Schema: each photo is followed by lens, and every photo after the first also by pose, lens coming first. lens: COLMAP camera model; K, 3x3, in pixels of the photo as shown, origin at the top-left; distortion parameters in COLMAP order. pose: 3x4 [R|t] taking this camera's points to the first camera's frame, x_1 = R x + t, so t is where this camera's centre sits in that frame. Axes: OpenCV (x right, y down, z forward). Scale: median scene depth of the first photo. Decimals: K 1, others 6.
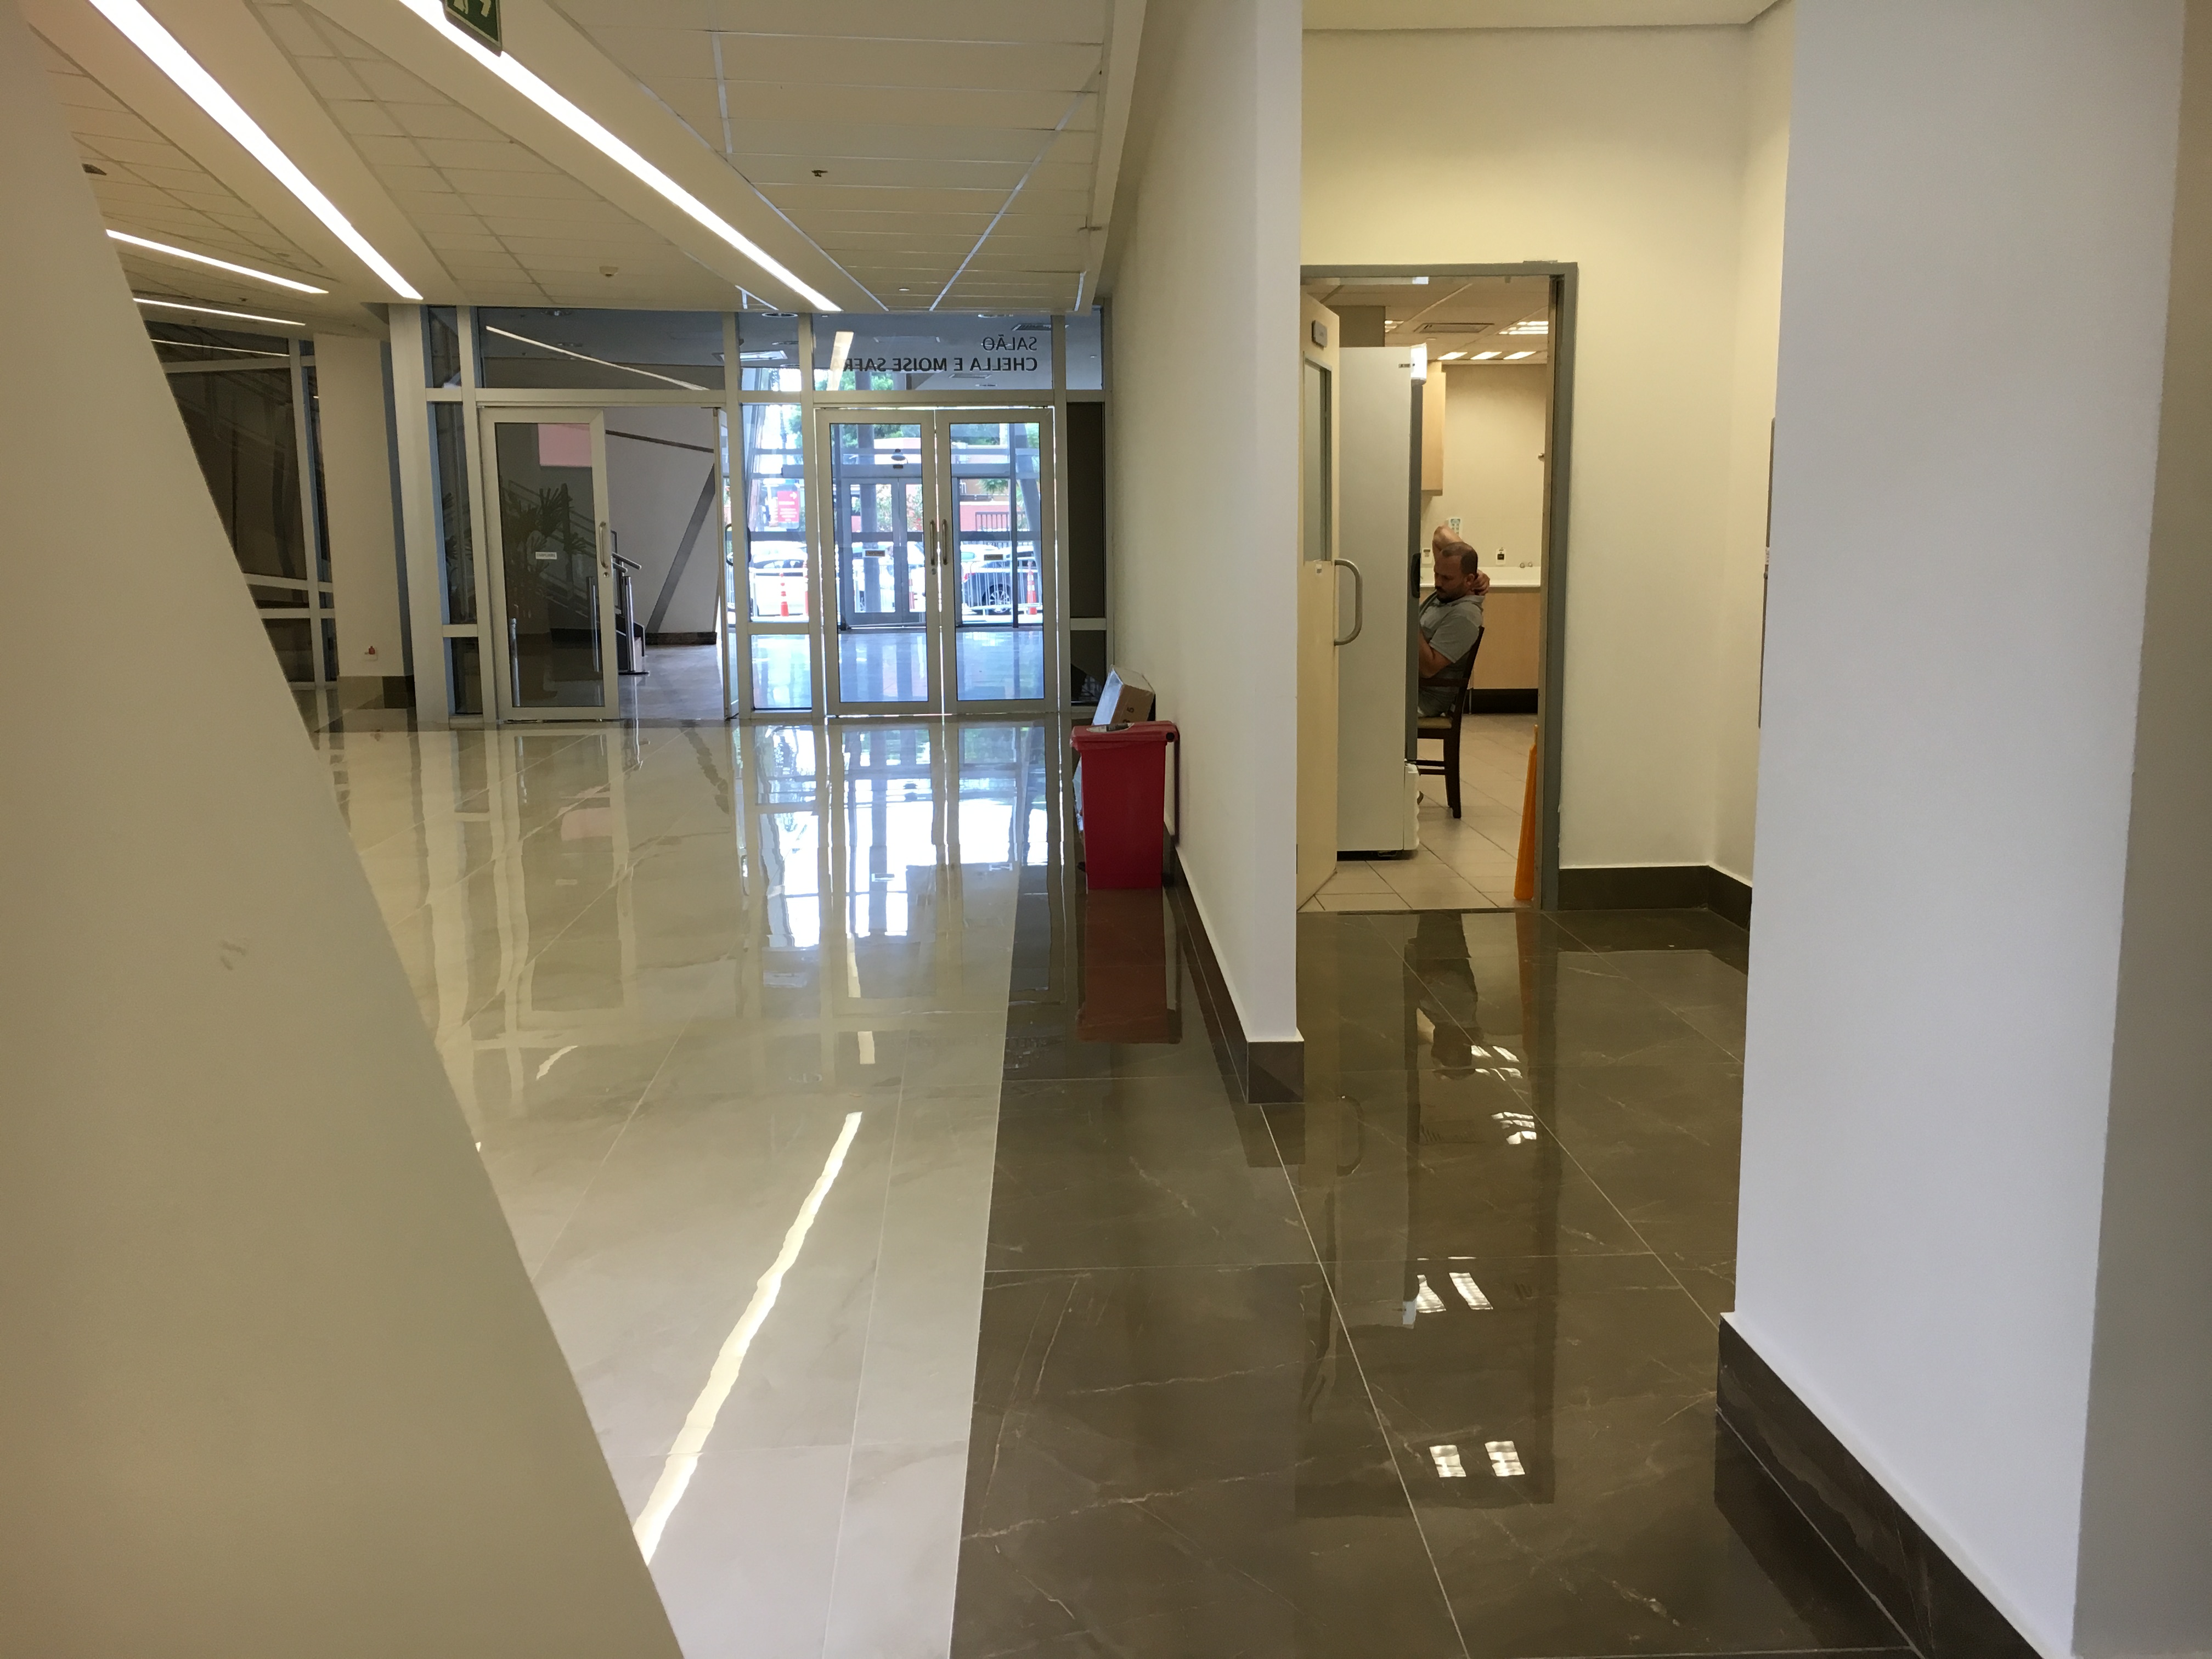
lens RADIAL K [[1892.4, 0, 1118.2], [0, 1892.4, 833.8], [0, 0, 1]] dist [0.005030, -0.017301]
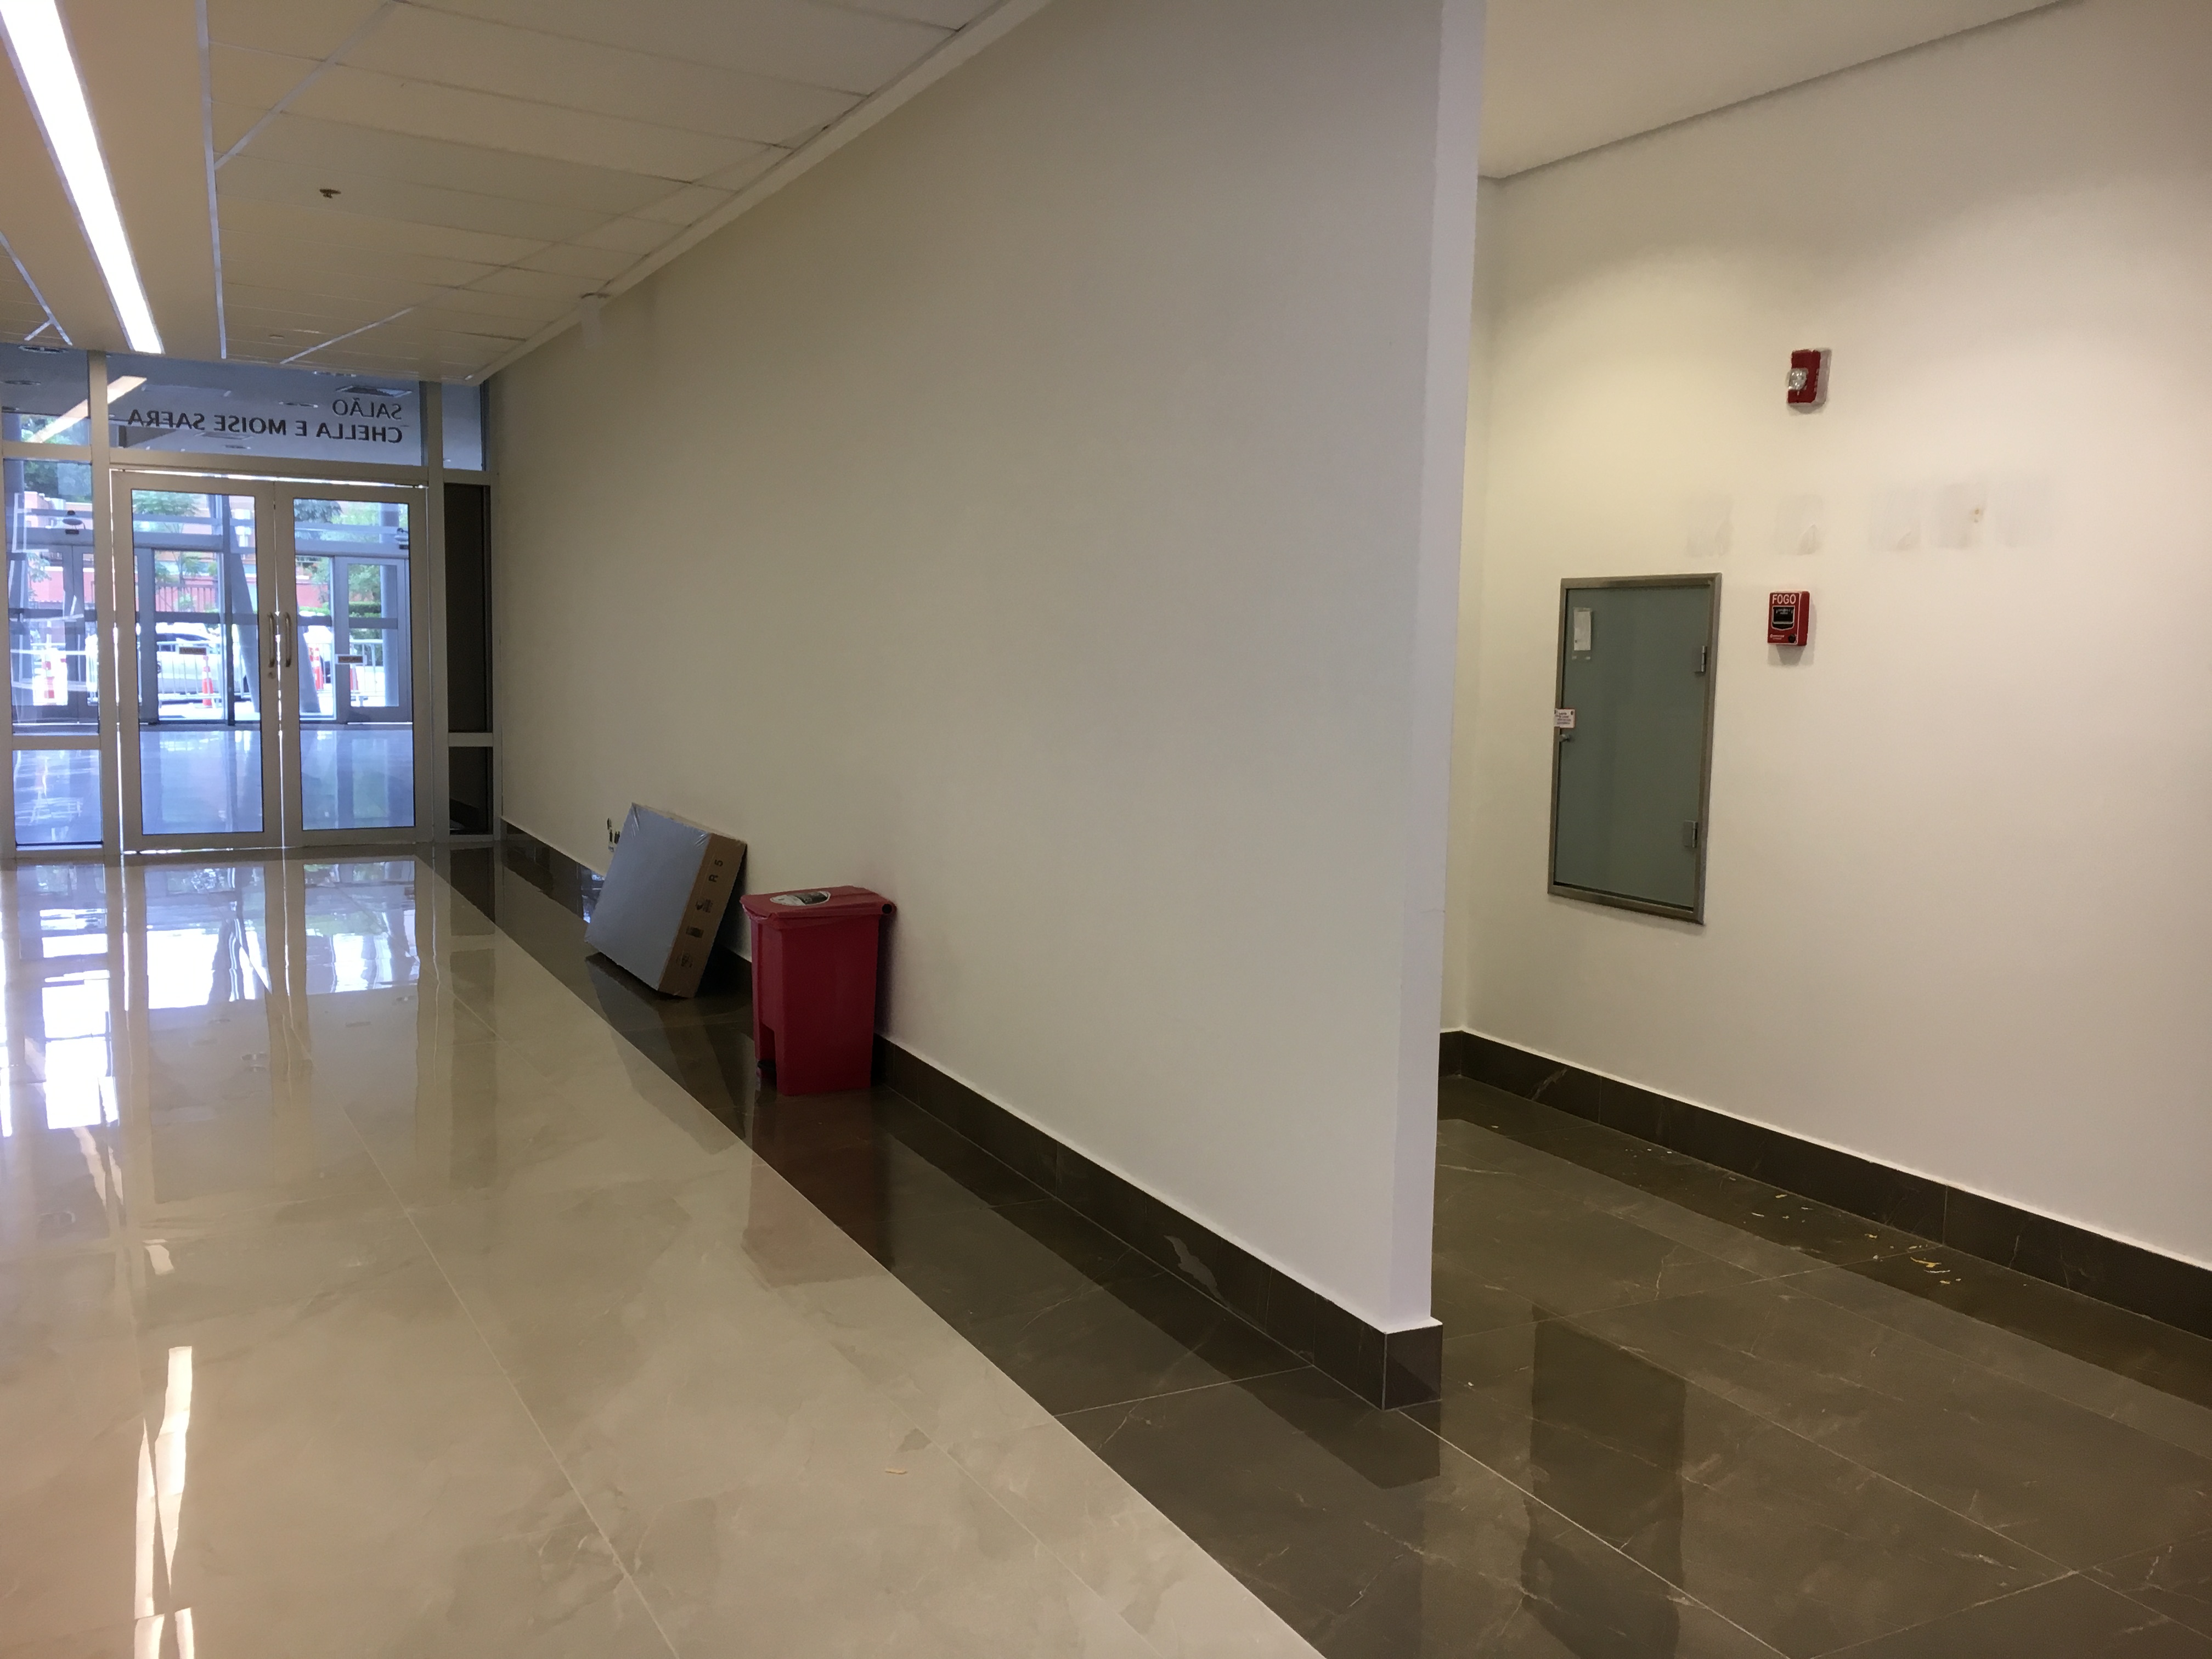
lens RADIAL K [[1892.4, 0, 1103.8], [0, 1892.4, 824.6], [0, 0, 1]] dist [0.005030, -0.017301]
pose [[0.899792, -0.014053, 0.436092, -0.132627], [0.035312, 0.998548, -0.040680, -0.027074], [-0.434887, 0.052003, 0.898982, 0.103836]]
